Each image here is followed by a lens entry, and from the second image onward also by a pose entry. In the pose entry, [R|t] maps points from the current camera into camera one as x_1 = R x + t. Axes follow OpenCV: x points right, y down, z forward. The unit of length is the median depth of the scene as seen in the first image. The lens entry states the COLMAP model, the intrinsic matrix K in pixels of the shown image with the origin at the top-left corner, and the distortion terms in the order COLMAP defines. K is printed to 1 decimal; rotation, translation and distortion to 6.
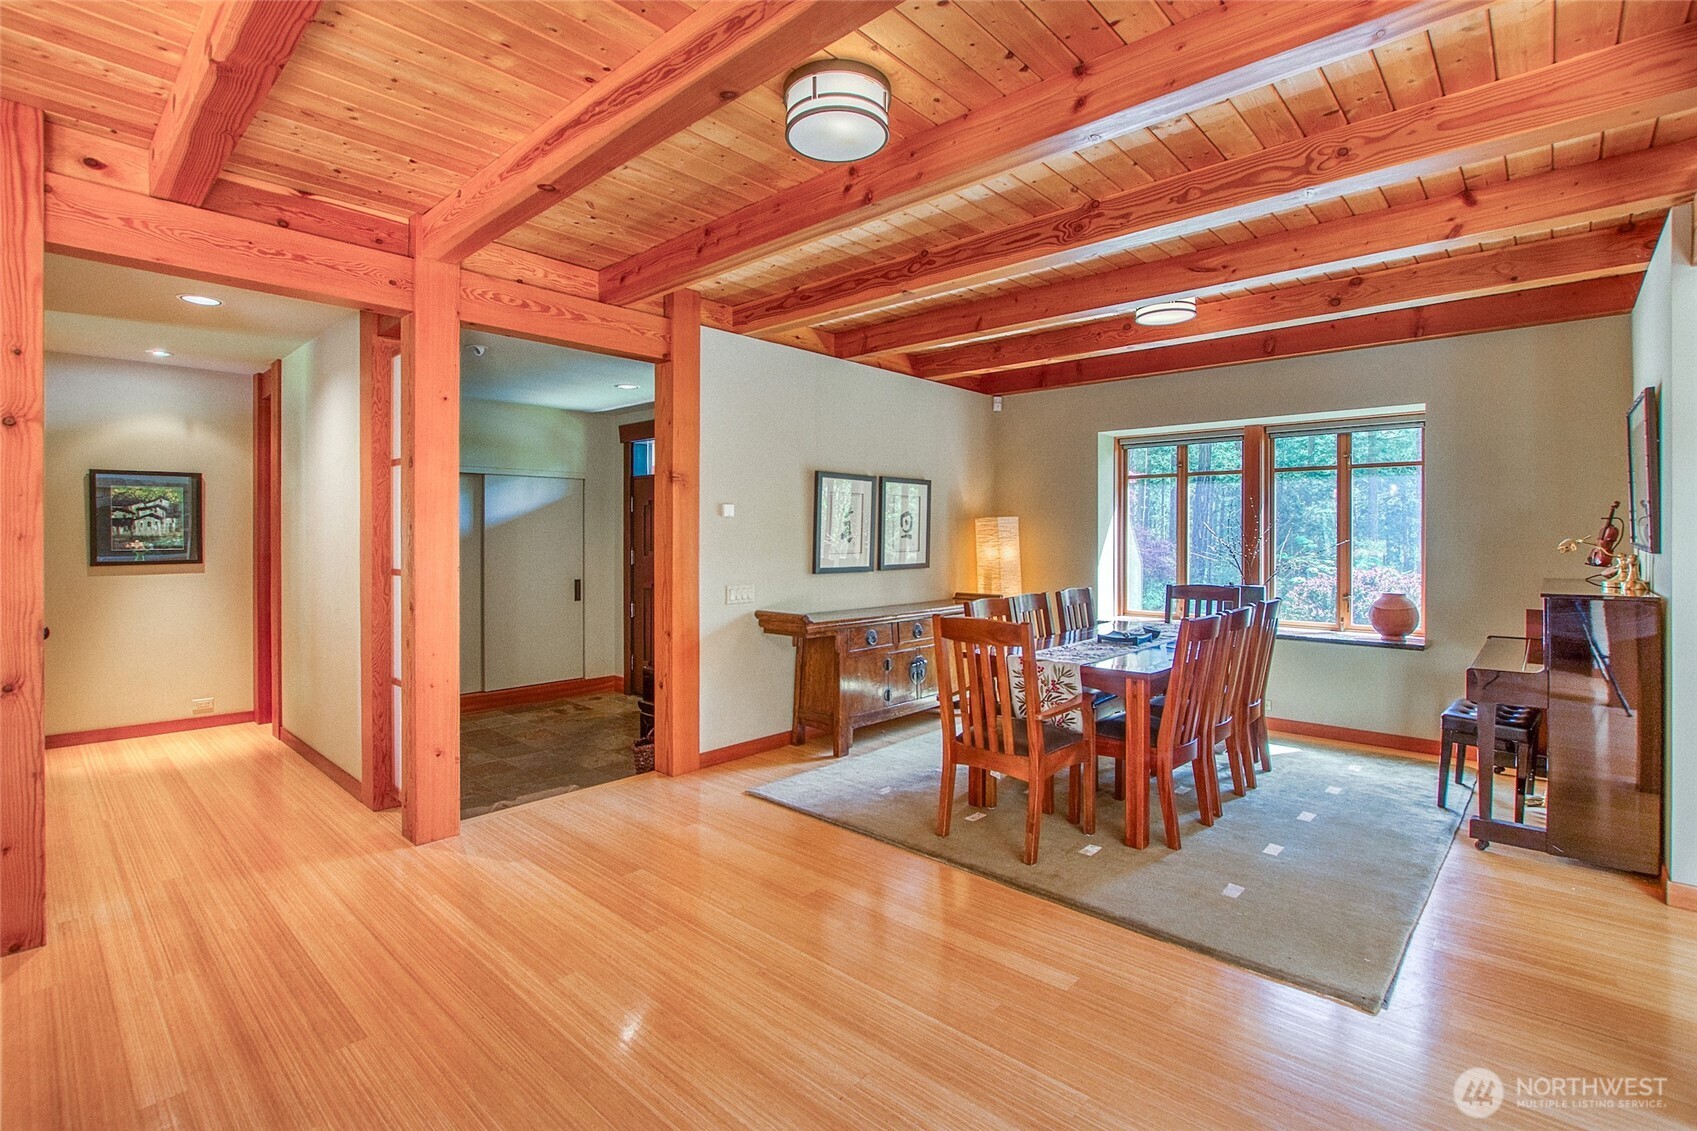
lens RADIAL K [[769.3, 0, 830.2], [0, 769.3, 542.3], [0, 0, 1]] dist [-0.018700, 0.001563]
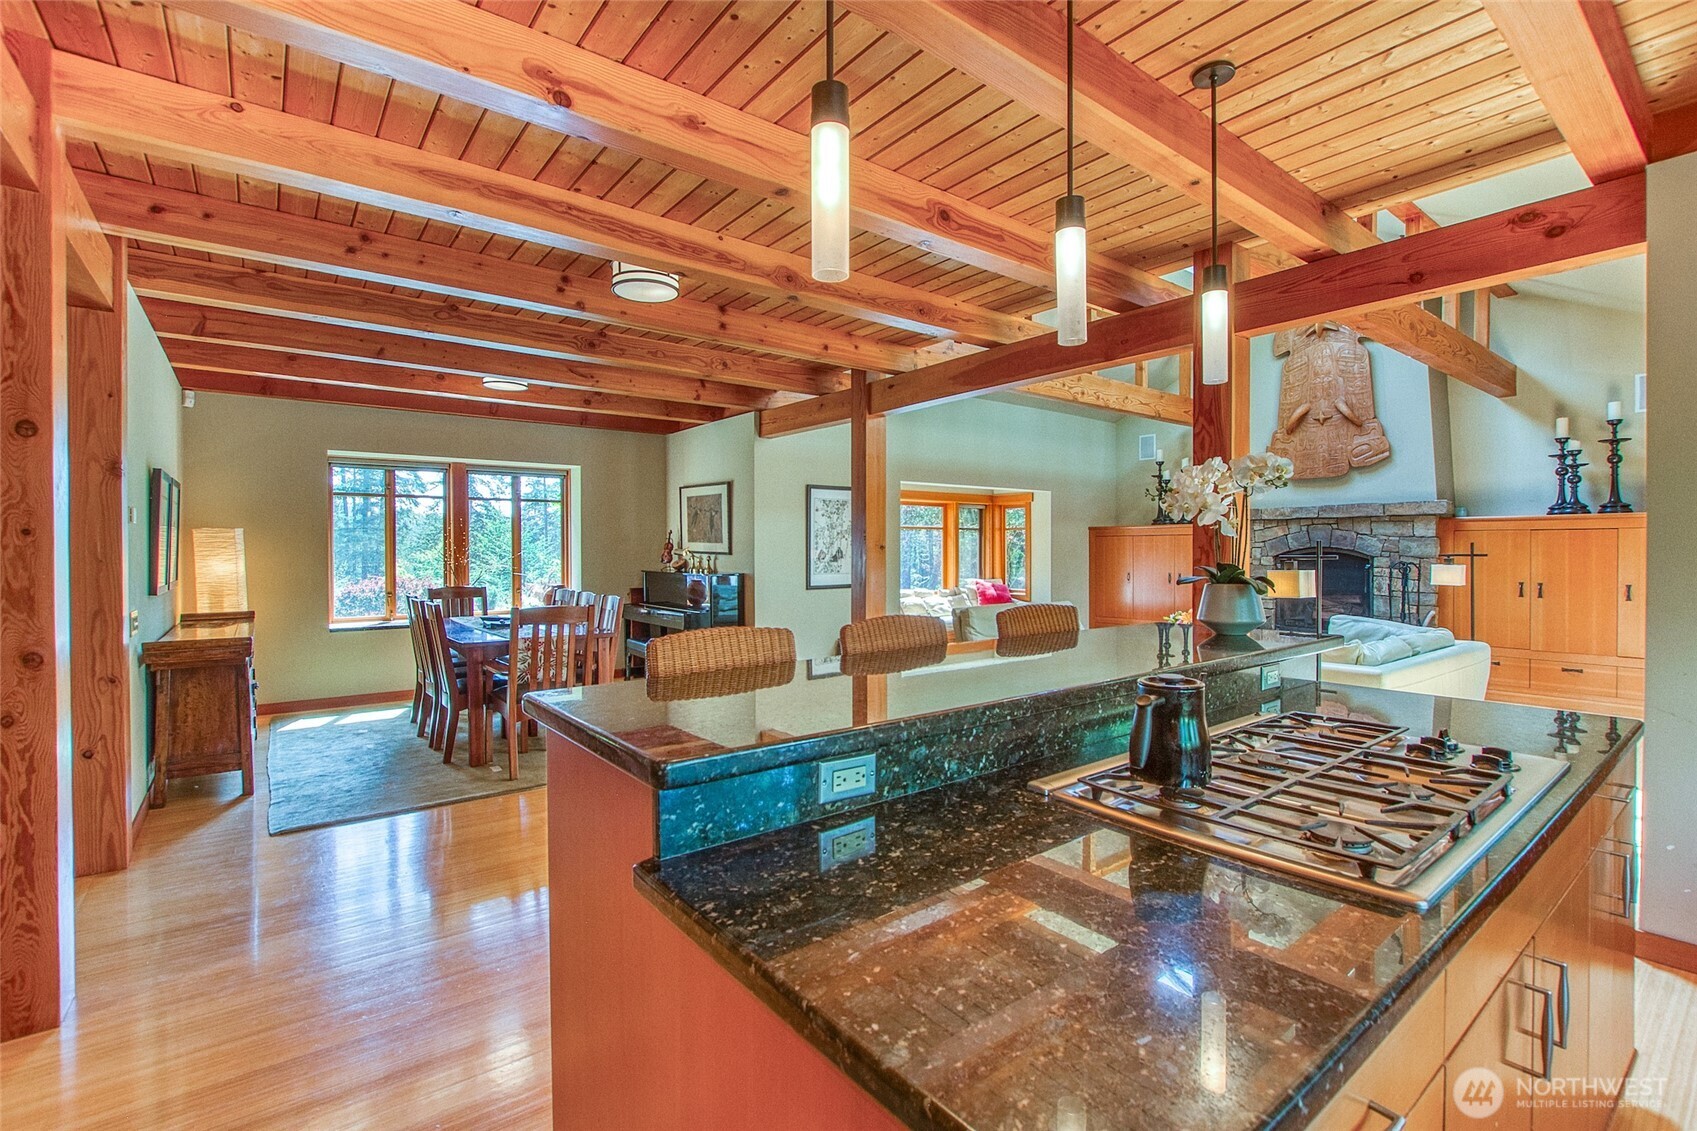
lens RADIAL K [[769.3, 0, 839.4], [0, 769.3, 554.2], [0, 0, 1]] dist [-0.018700, 0.001563]
pose [[0.176634, -0.008392, 0.984241, -0.572677], [0.013538, 0.999890, 0.006096, 0.002832], [-0.984184, 0.012248, 0.176728, 0.129986]]
